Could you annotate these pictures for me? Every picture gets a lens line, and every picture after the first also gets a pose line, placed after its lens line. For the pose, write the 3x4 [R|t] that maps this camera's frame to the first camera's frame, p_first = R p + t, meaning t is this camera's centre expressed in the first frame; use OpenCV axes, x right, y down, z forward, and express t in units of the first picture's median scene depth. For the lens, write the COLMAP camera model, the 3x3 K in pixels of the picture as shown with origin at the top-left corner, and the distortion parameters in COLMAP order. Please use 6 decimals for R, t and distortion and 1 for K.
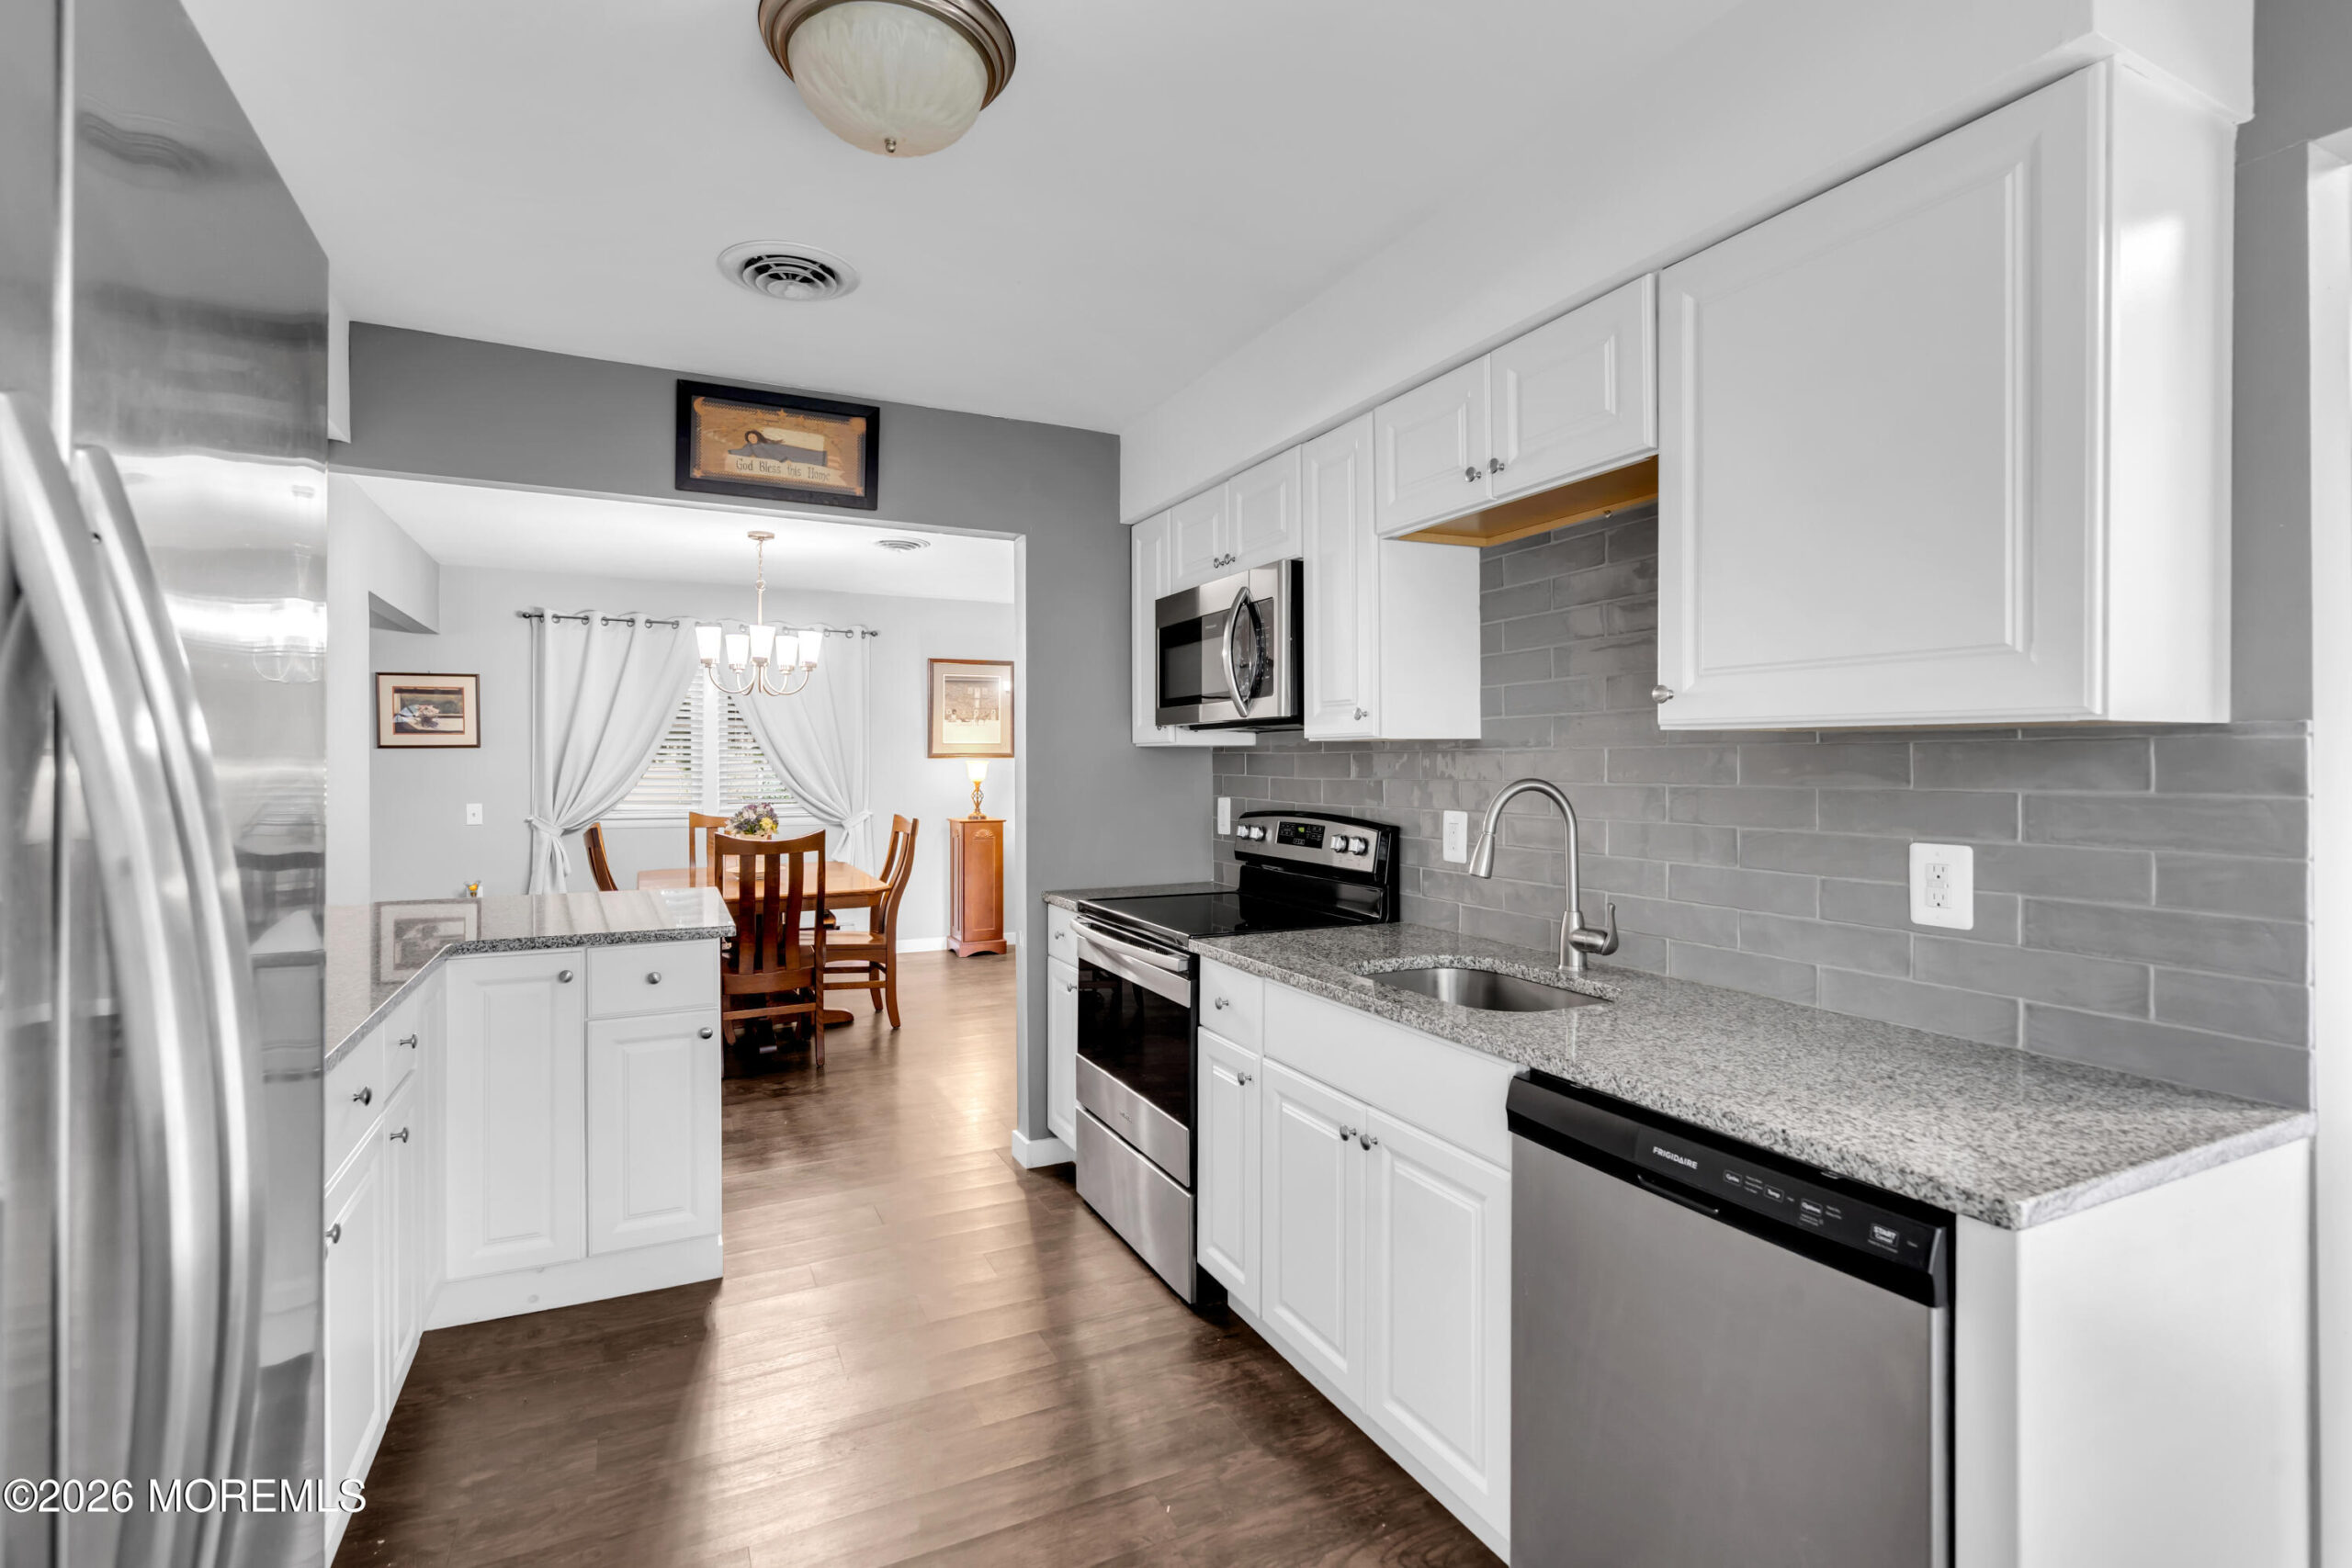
lens RADIAL K [[1079.2, 0, 1157.8], [0, 1079.2, 768.6], [0, 0, 1]] dist [-0.002539, 0.000473]
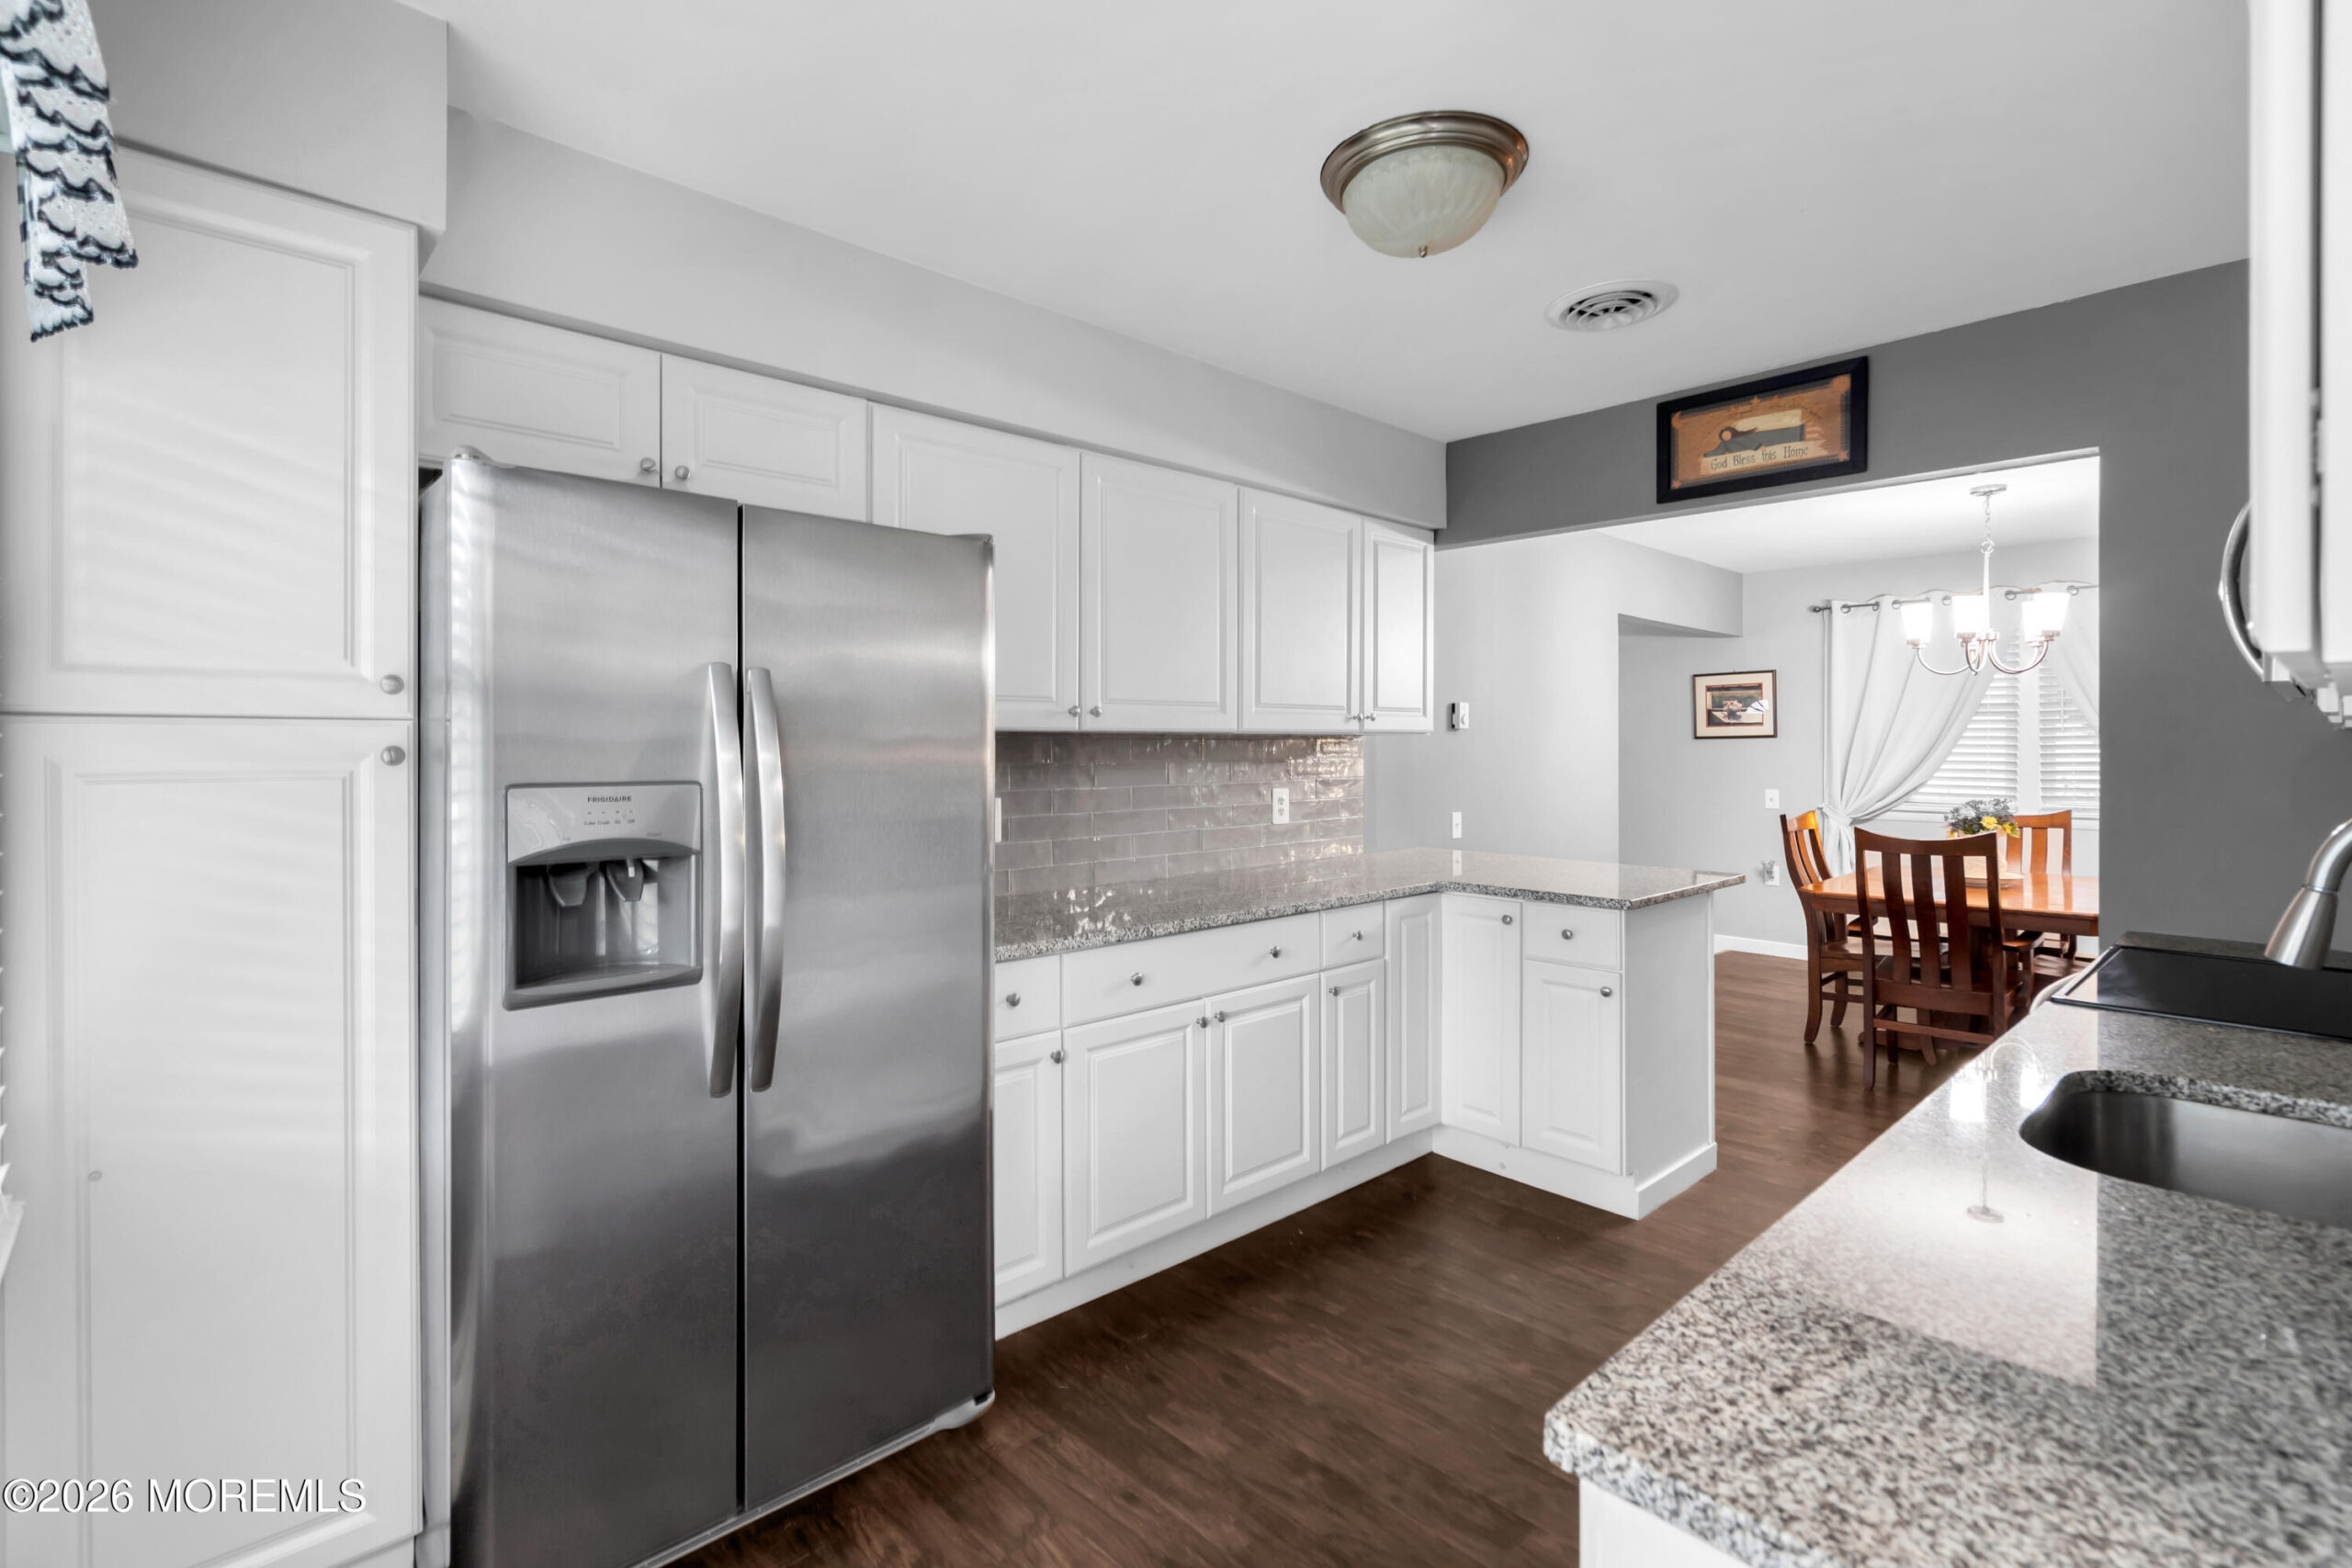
lens RADIAL K [[1079.2, 0, 1148.8], [0, 1079.2, 754.3], [0, 0, 1]] dist [-0.002539, 0.000473]
pose [[0.282144, 0.006034, -0.959353, 0.431148], [-0.008129, 0.999959, 0.003899, -0.003358], [0.959338, 0.006699, 0.282182, 0.179163]]
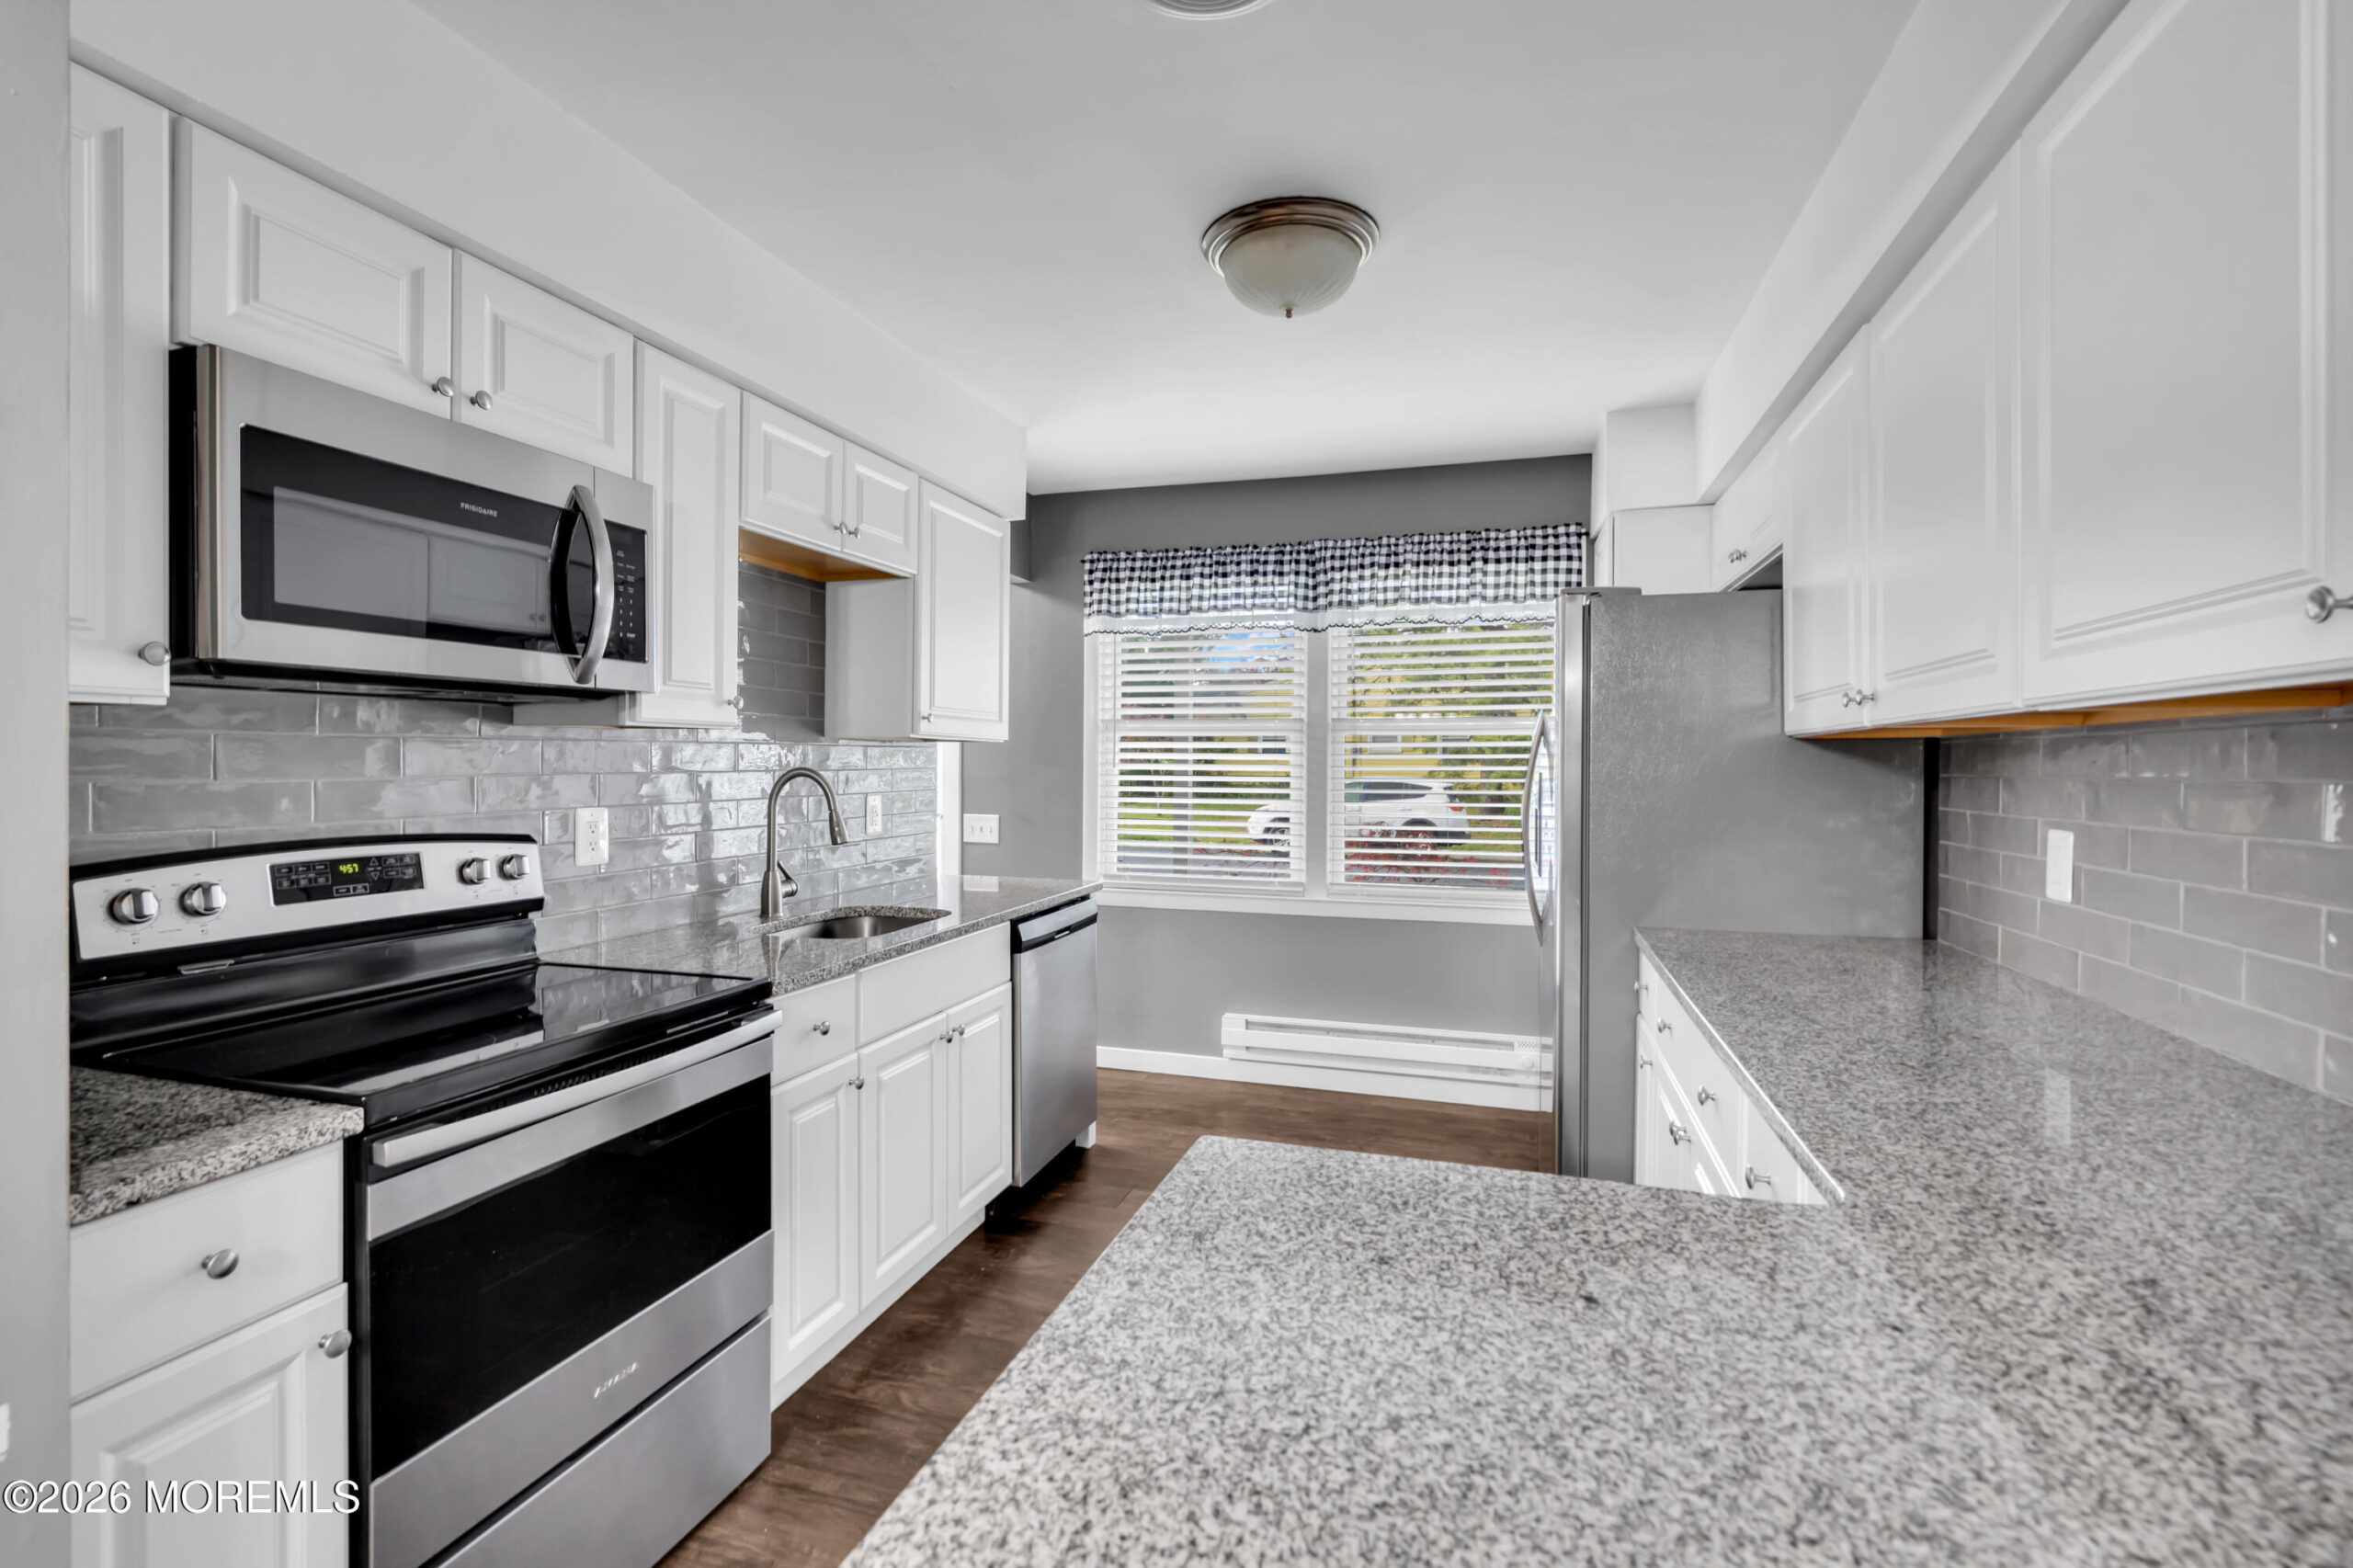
lens RADIAL K [[1079.8, 0, 1172.4], [0, 1079.8, 768.3], [0, 0, 1]] dist [-0.002539, 0.000473]
pose [[-0.739146, -0.005451, 0.673523, -0.539835], [0.002822, 0.999933, 0.011190, -0.001655], [-0.673539, 0.010171, -0.739081, 1.058750]]
